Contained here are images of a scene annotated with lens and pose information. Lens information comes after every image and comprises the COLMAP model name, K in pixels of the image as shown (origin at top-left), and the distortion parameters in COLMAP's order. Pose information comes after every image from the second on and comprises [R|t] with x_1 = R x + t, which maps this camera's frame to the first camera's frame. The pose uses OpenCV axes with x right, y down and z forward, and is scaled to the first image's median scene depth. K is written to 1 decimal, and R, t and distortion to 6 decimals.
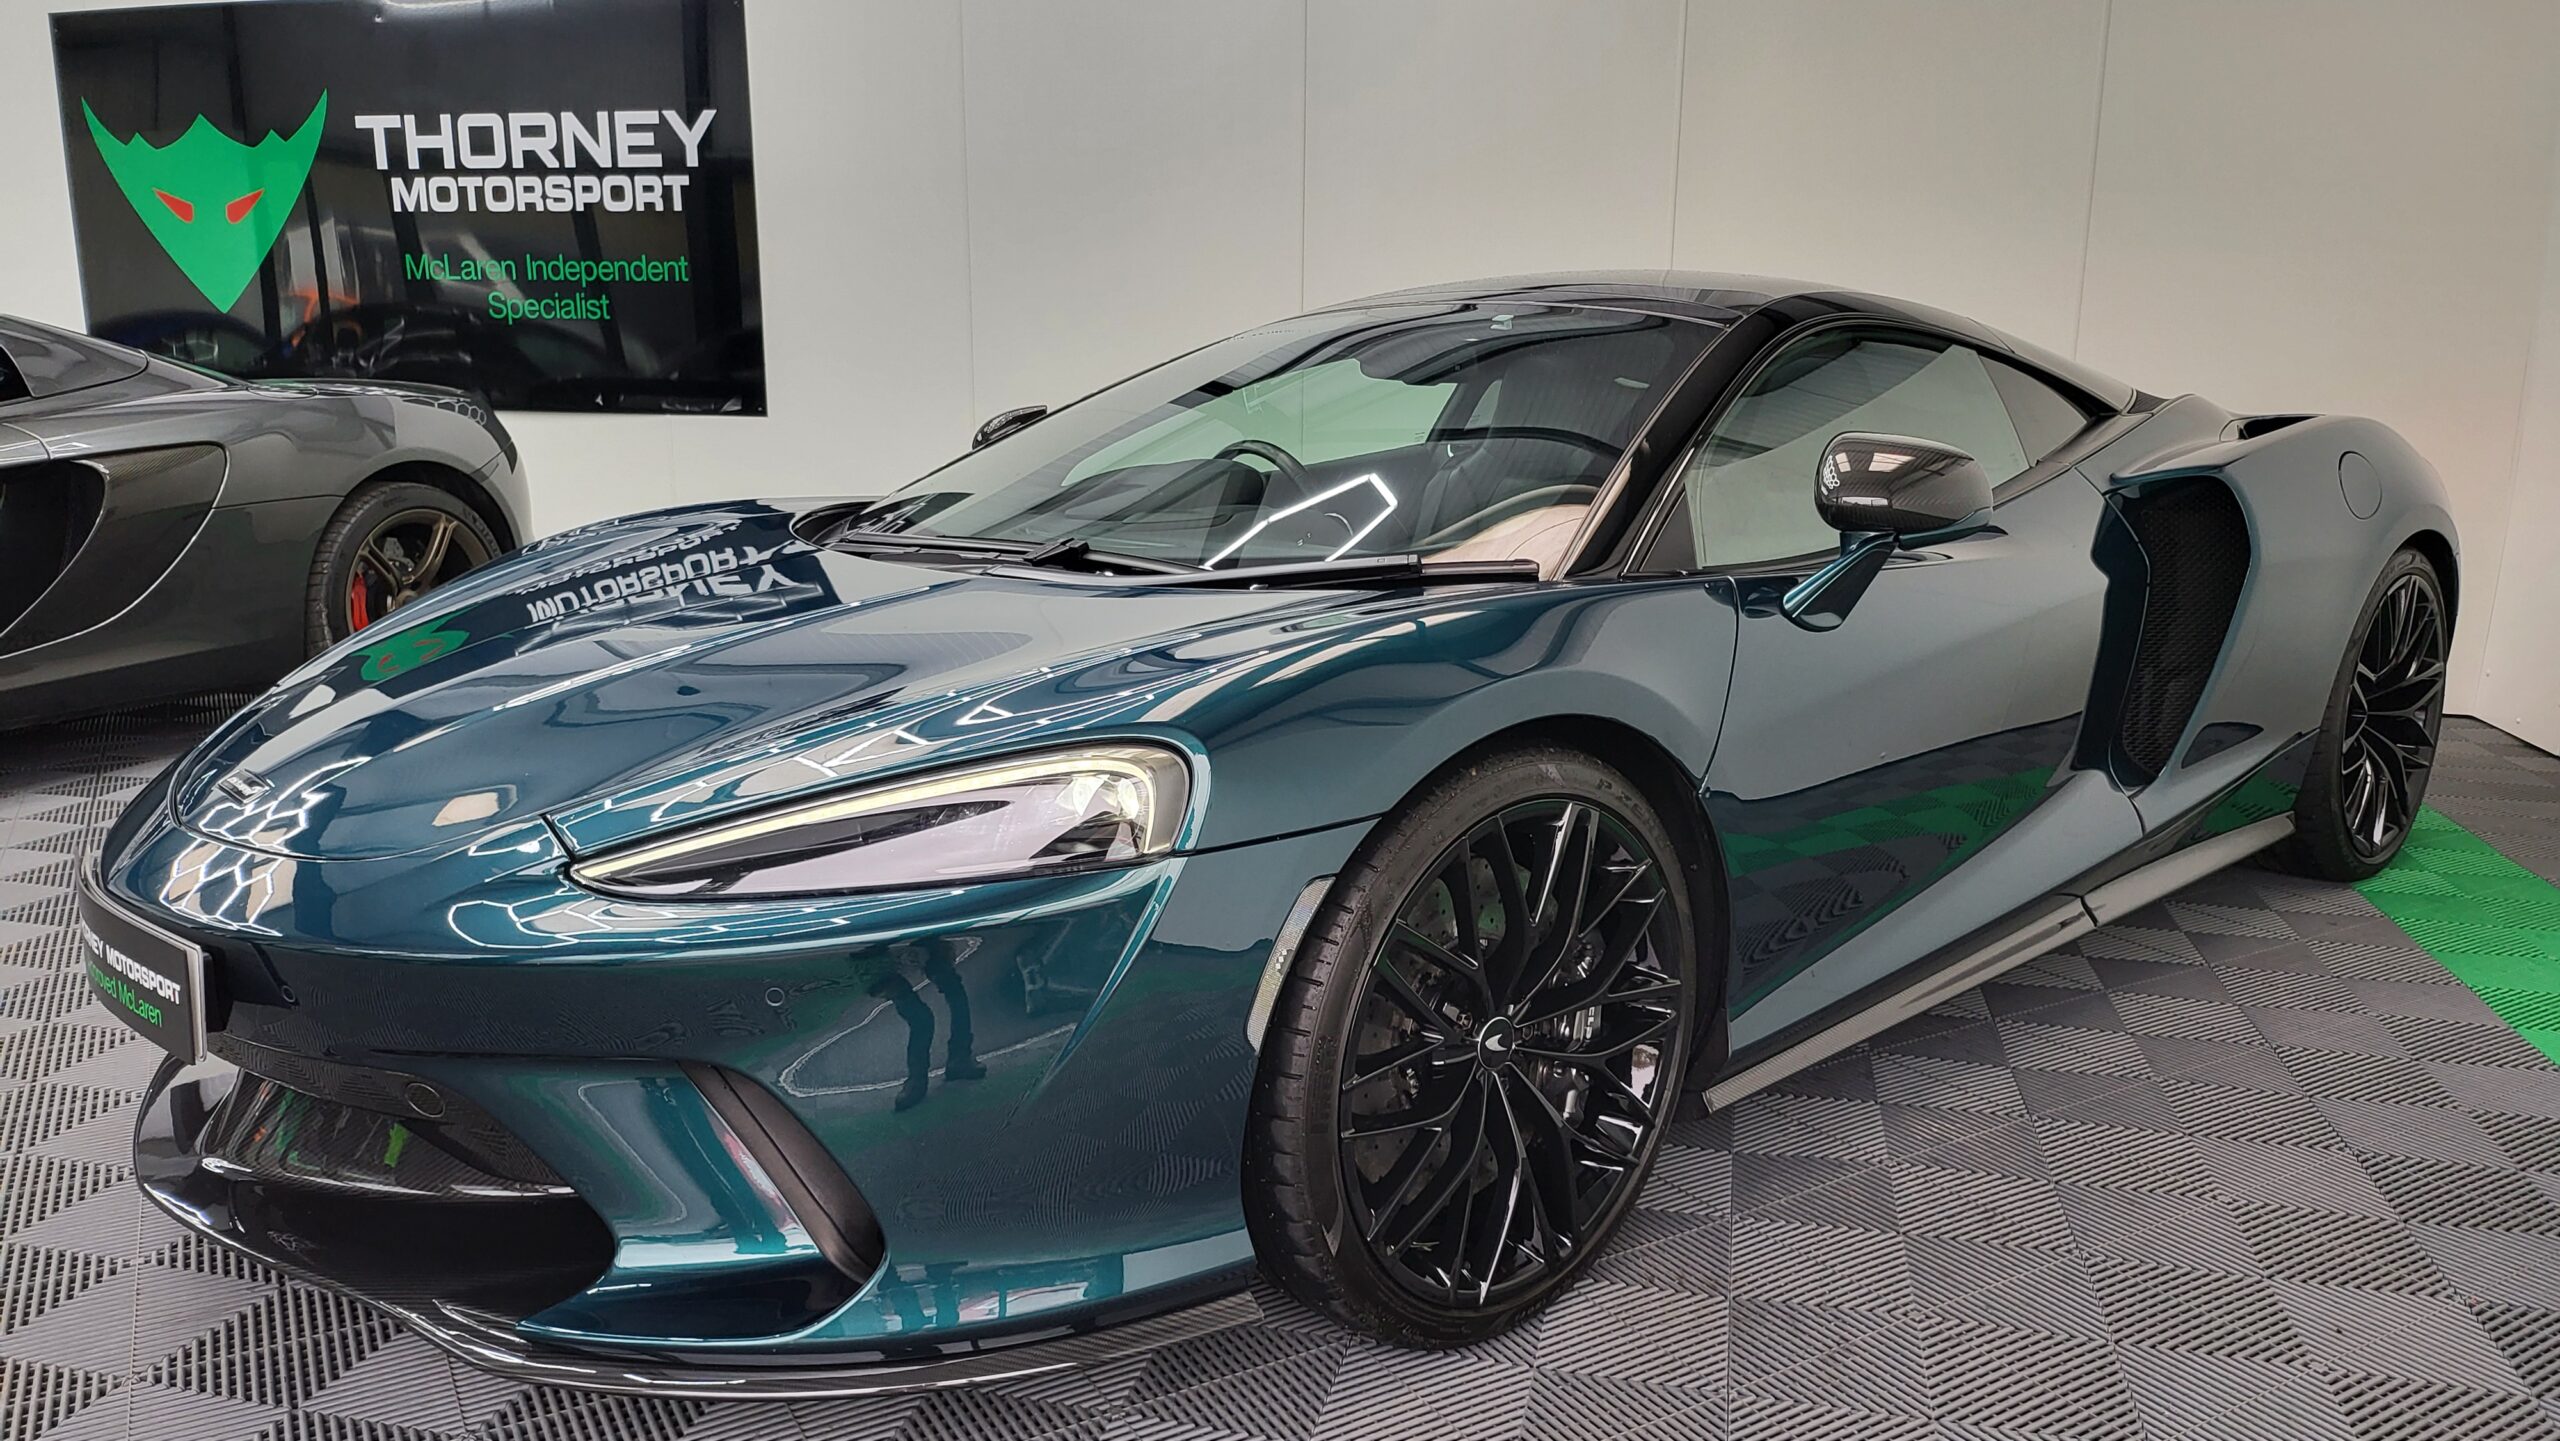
lens RADIAL K [[1797.0, 0, 1290.6], [0, 1797.0, 733.2], [0, 0, 1]] dist [0.043047, -0.047144]
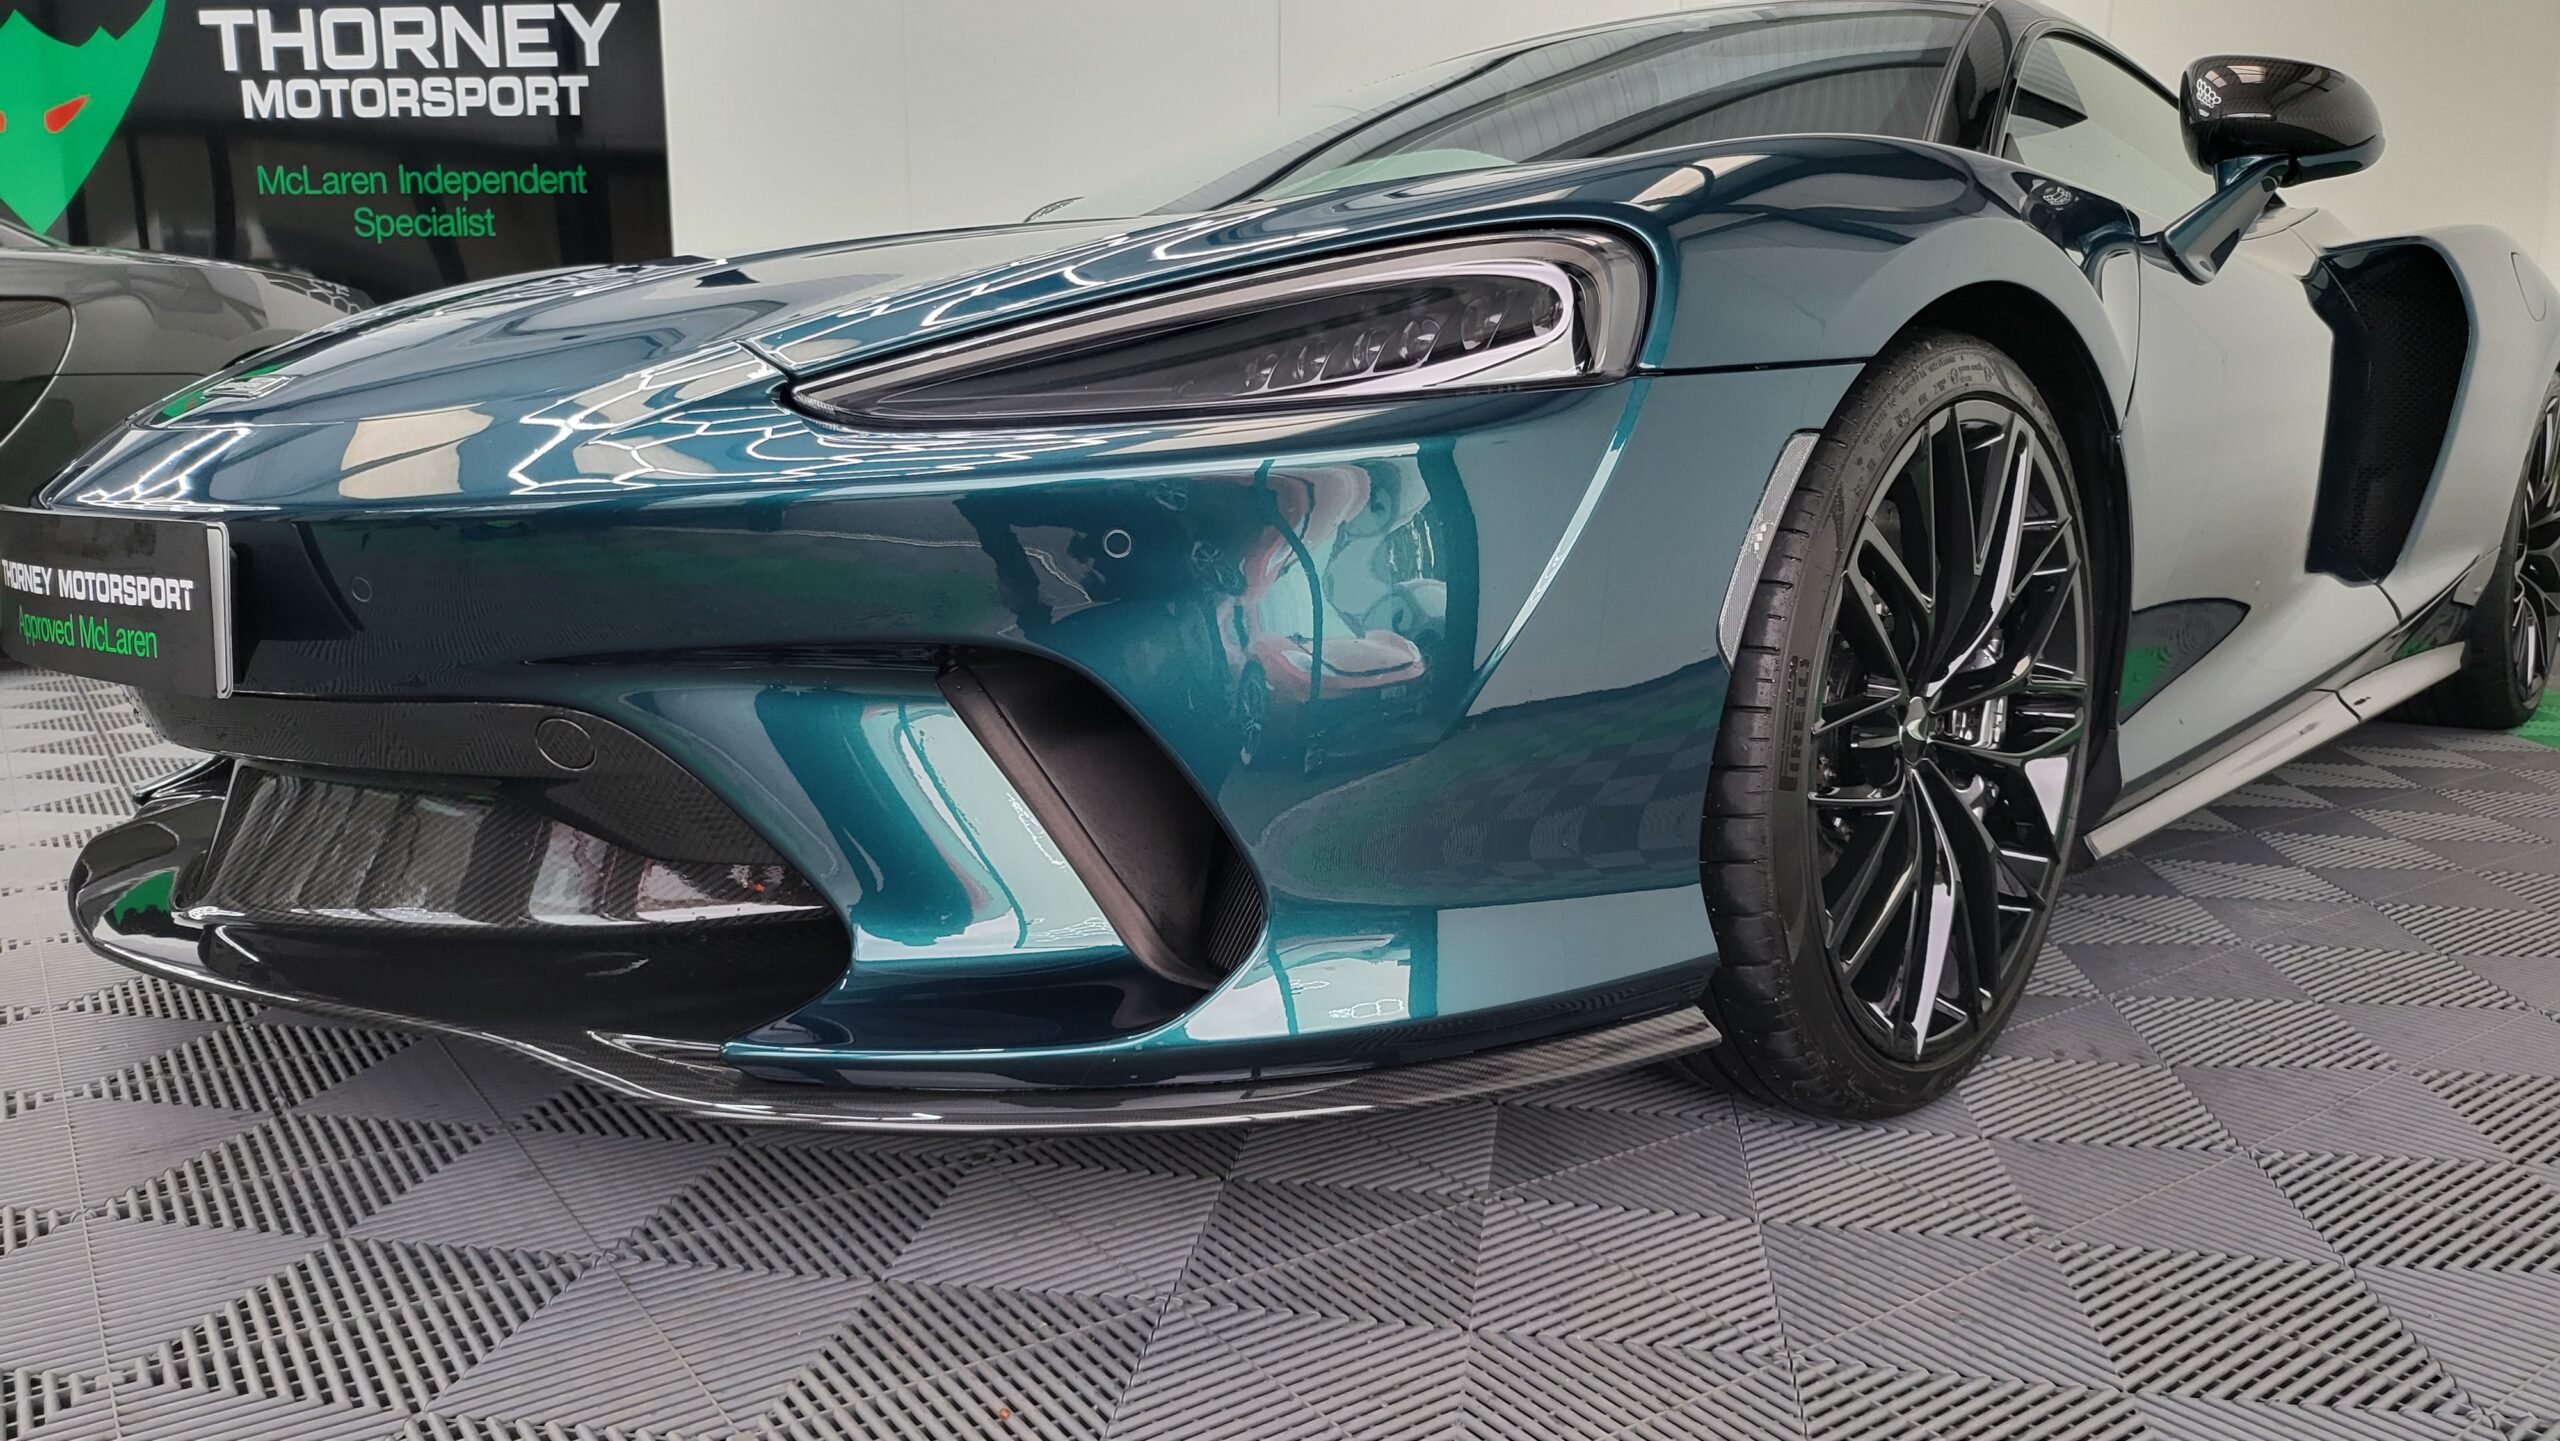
lens RADIAL K [[1797.0, 0, 1301.9], [0, 1797.0, 741.5], [0, 0, 1]] dist [0.043047, -0.047144]
pose [[0.995470, -0.015868, 0.093745, -0.066708], [0.018643, 0.999411, -0.028799, 0.057800], [-0.093233, 0.030416, 0.995180, 0.072147]]
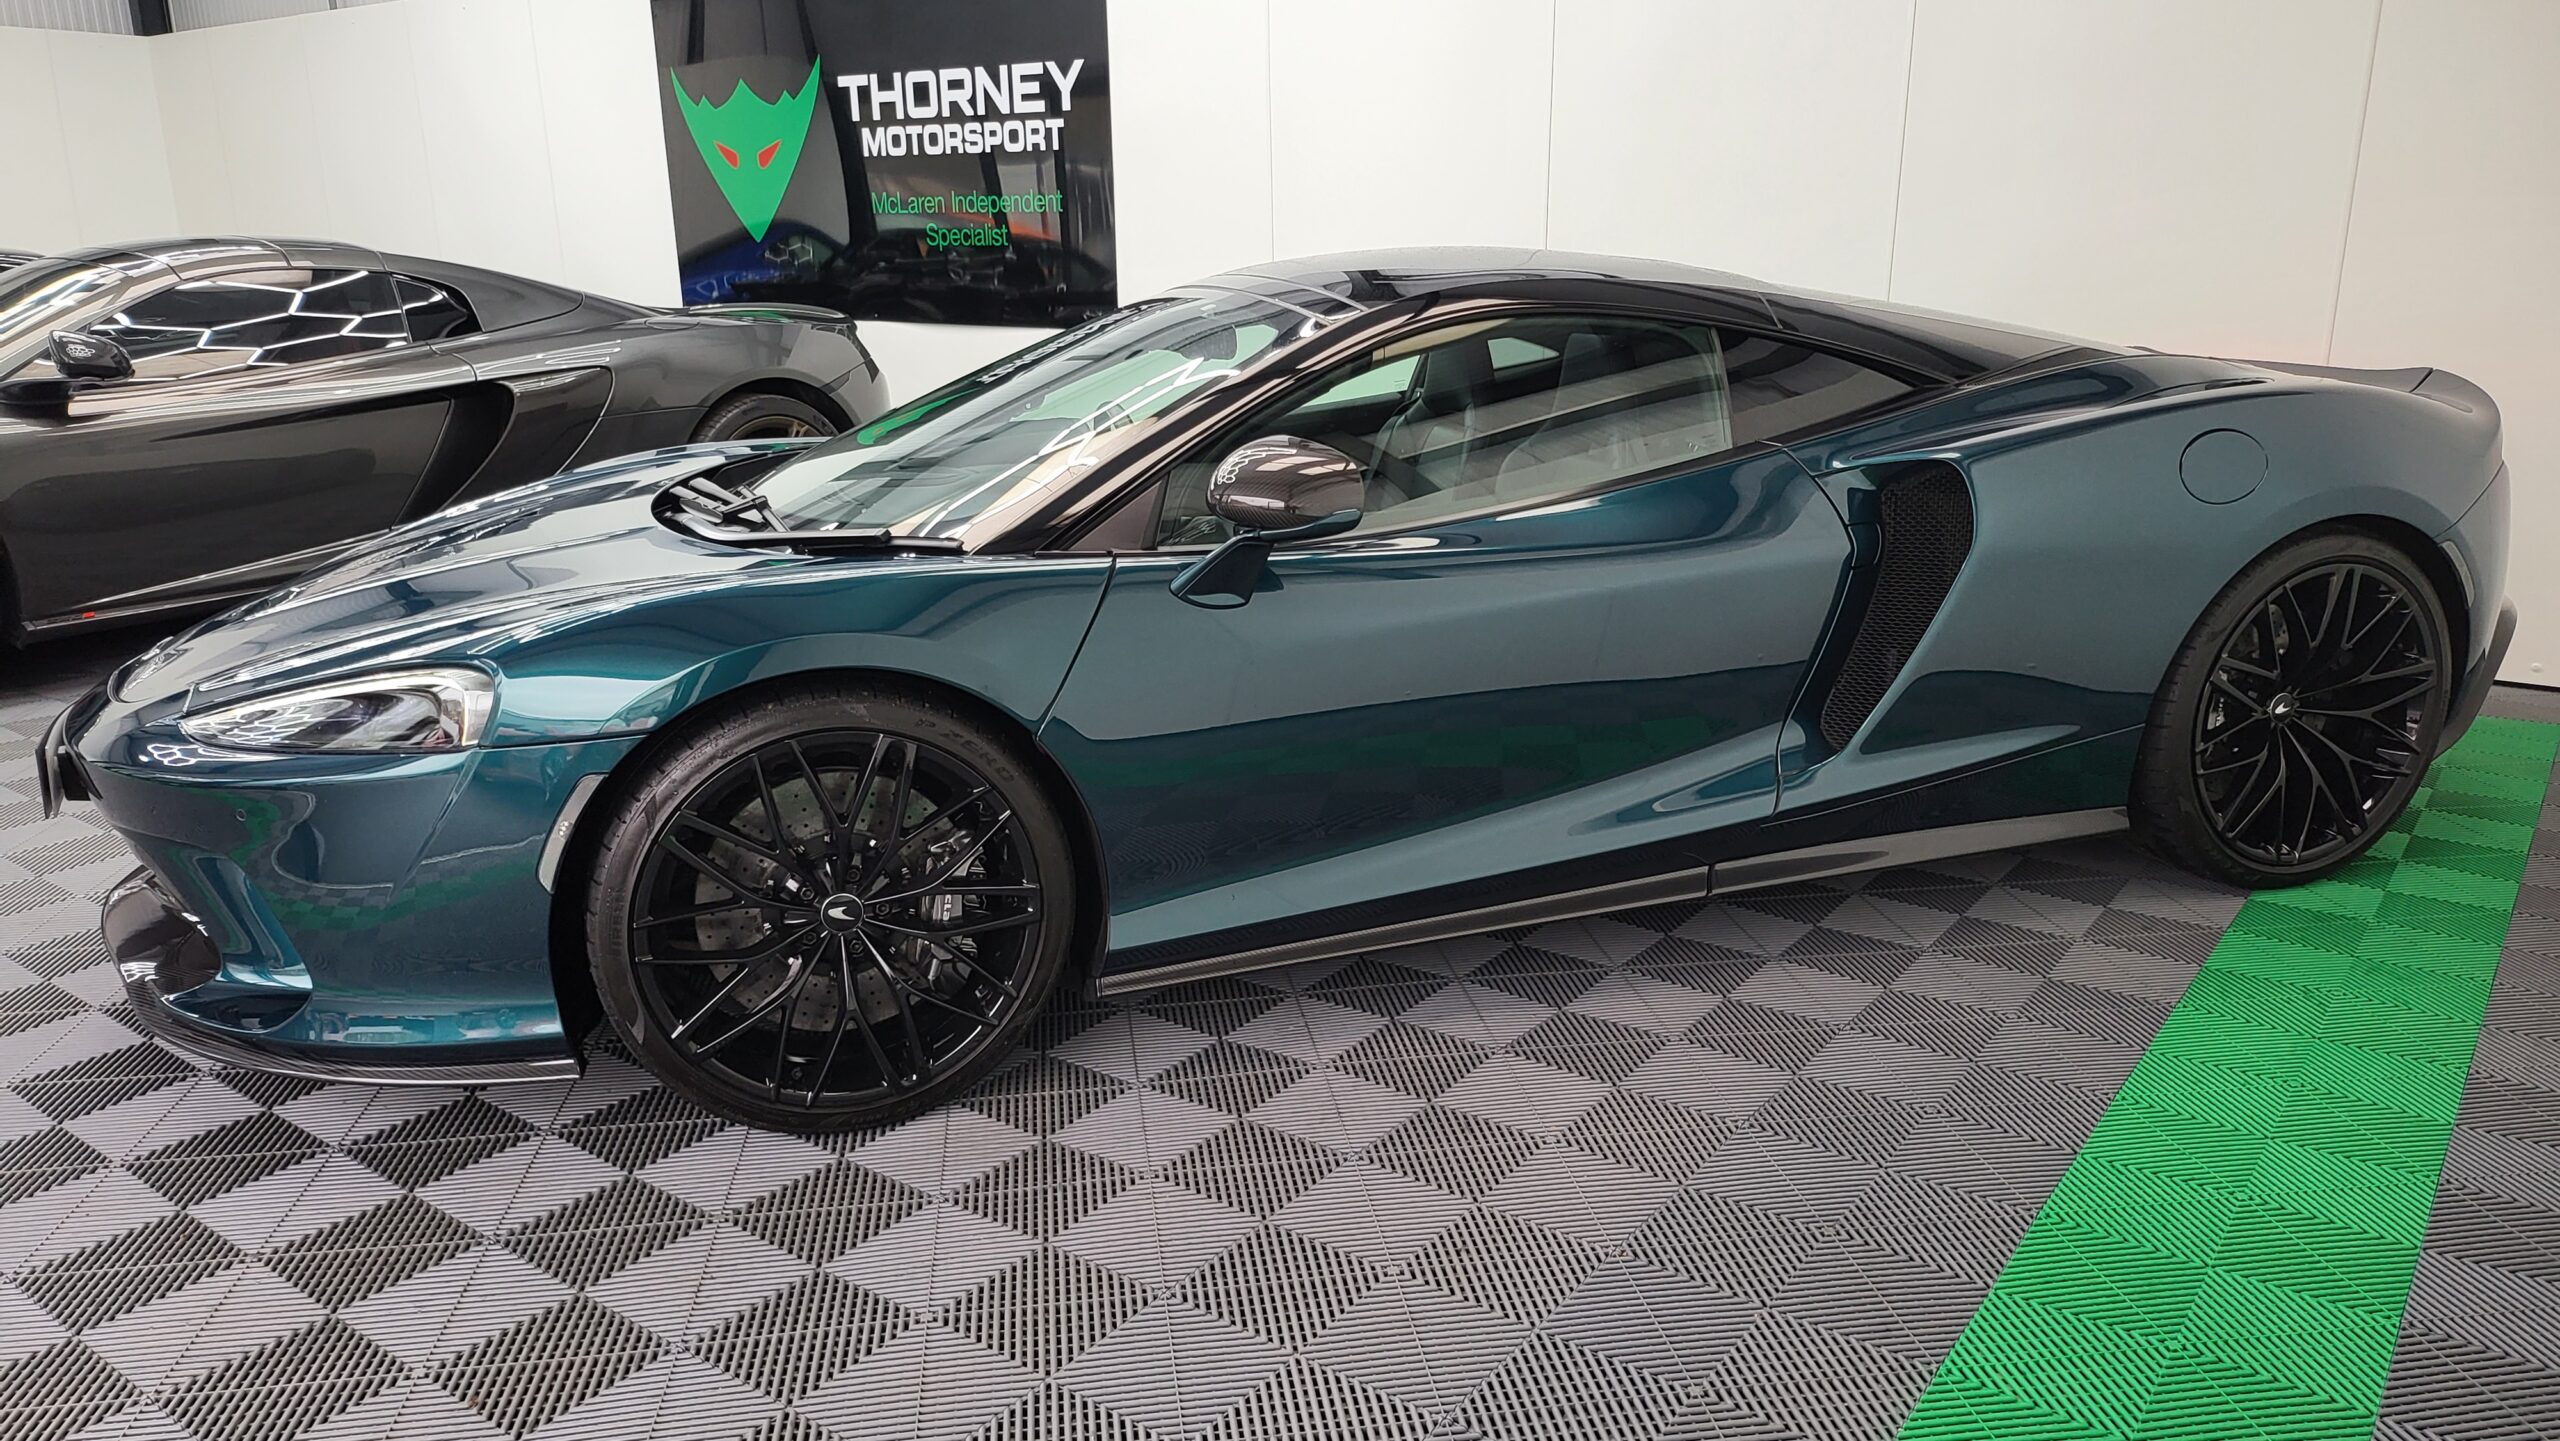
lens RADIAL K [[1797.0, 0, 1302.9], [0, 1797.0, 731.9], [0, 0, 1]] dist [0.043047, -0.047144]
pose [[0.924302, 0.087102, -0.371591, 0.265798], [-0.060207, 0.994696, 0.083399, -0.026072], [0.376884, -0.054714, 0.924643, -0.022390]]
